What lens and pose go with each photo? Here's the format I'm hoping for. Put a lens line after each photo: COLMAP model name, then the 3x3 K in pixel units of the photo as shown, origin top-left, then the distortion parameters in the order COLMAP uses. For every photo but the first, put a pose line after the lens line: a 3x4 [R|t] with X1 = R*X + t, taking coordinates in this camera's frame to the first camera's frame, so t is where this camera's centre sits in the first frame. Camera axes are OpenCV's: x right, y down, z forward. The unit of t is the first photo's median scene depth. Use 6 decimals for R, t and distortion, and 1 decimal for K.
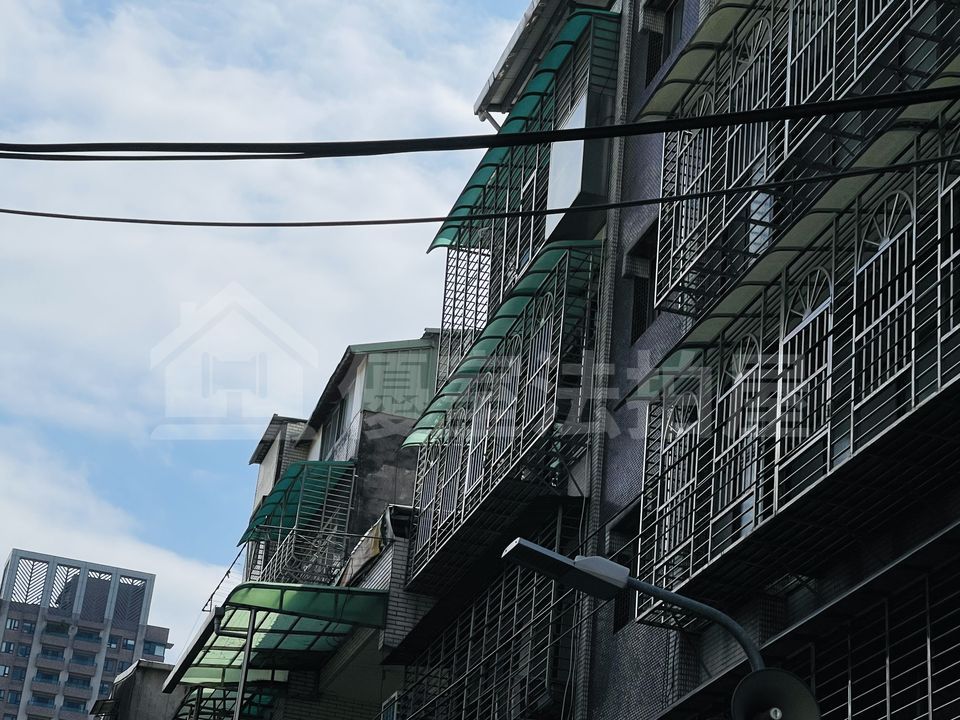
lens RADIAL K [[2017.1, 0, 483.3], [0, 2017.1, 369.8], [0, 0, 1]] dist [0.150730, 0.000000]
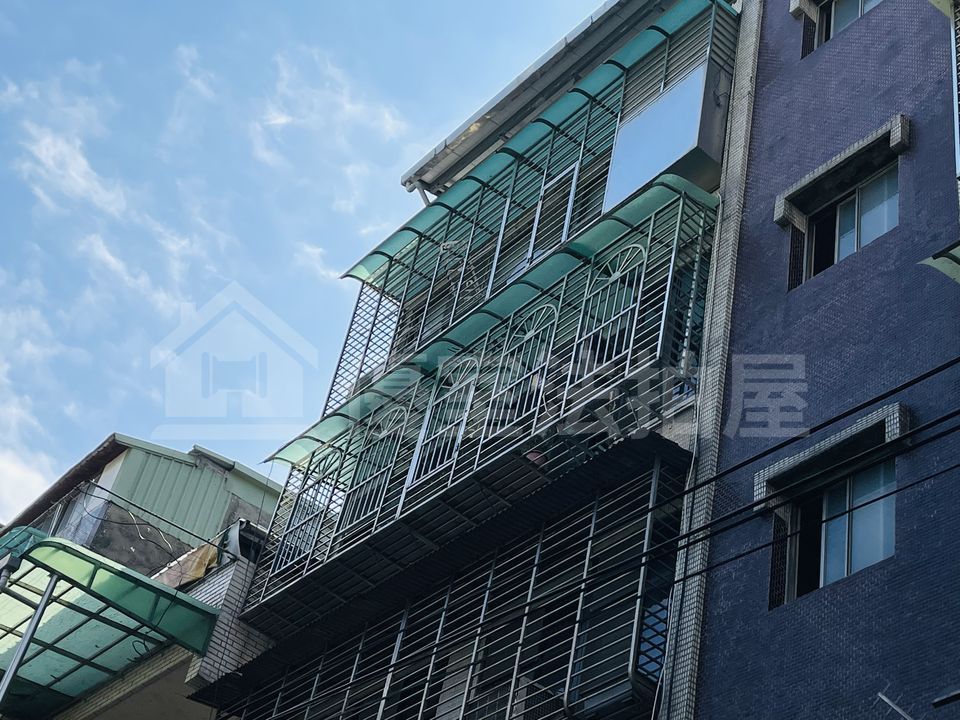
lens RADIAL K [[1595.5, 0, 479.7], [0, 1595.5, 362.0], [0, 0, 1]] dist [-0.025053, 0.000000]
pose [[0.914510, 0.331082, 0.232501, -0.183198], [-0.260134, 0.921363, -0.288825, 0.241133], [-0.309843, 0.203652, 0.928721, 0.520250]]
